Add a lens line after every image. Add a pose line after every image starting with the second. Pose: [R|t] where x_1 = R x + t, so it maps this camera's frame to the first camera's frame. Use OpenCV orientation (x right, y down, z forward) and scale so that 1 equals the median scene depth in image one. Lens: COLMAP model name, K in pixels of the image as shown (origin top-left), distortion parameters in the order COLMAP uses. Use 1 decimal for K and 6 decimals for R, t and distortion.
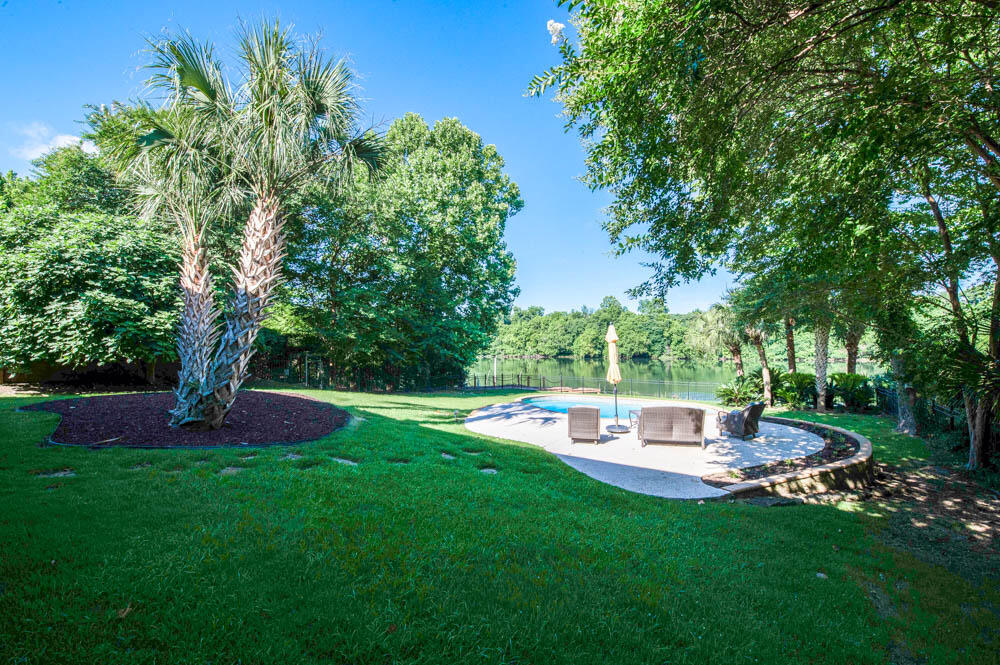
lens RADIAL K [[417.4, 0, 500.0], [0, 417.4, 332.5], [0, 0, 1]] dist [-0.010832, -0.000008]
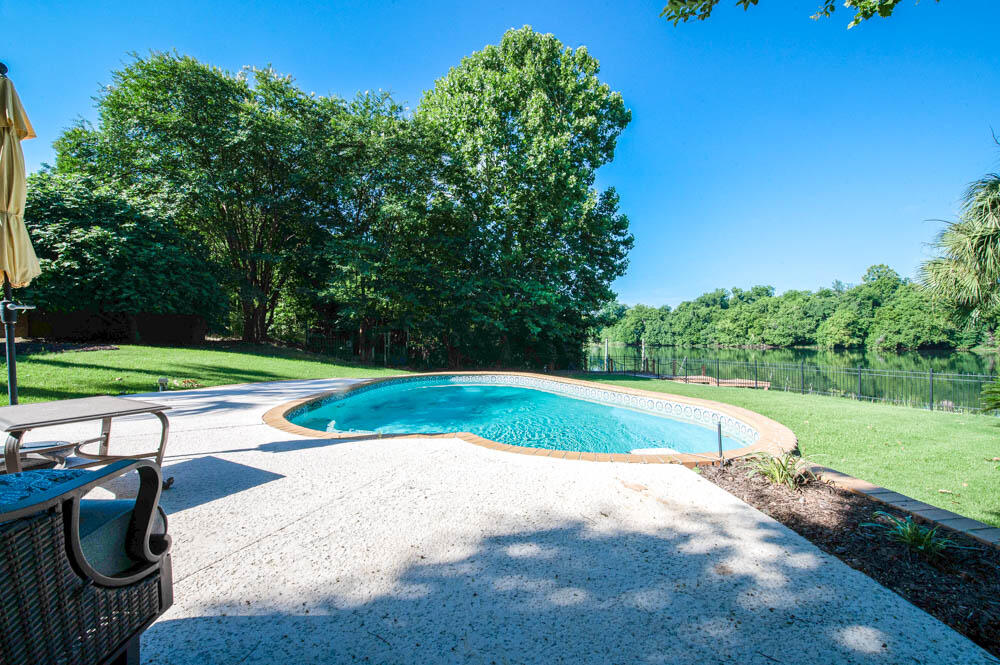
lens RADIAL K [[394.5, 0, 500.0], [0, 394.5, 332.5], [0, 0, 1]] dist [-0.022425, -0.000111]
pose [[0.850904, -0.005761, -0.525290, 0.064231], [0.015223, 0.999790, 0.013694, 0.014542], [0.525101, -0.019649, 0.850813, 0.092725]]
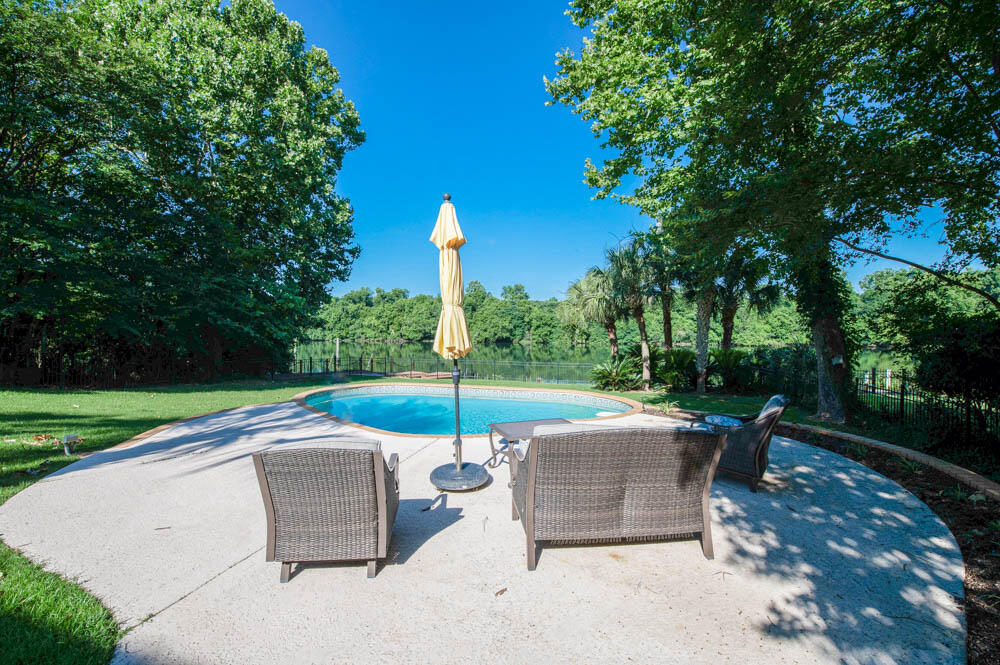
lens RADIAL K [[403.1, 0, 500.0], [0, 403.1, 332.5], [0, 0, 1]] dist [-0.025039, 0.000030]
pose [[0.949544, 0.009406, 0.313494, 0.019015], [-0.019772, 0.999357, 0.029901, 0.008235], [-0.313011, -0.034591, 0.949119, 0.061102]]
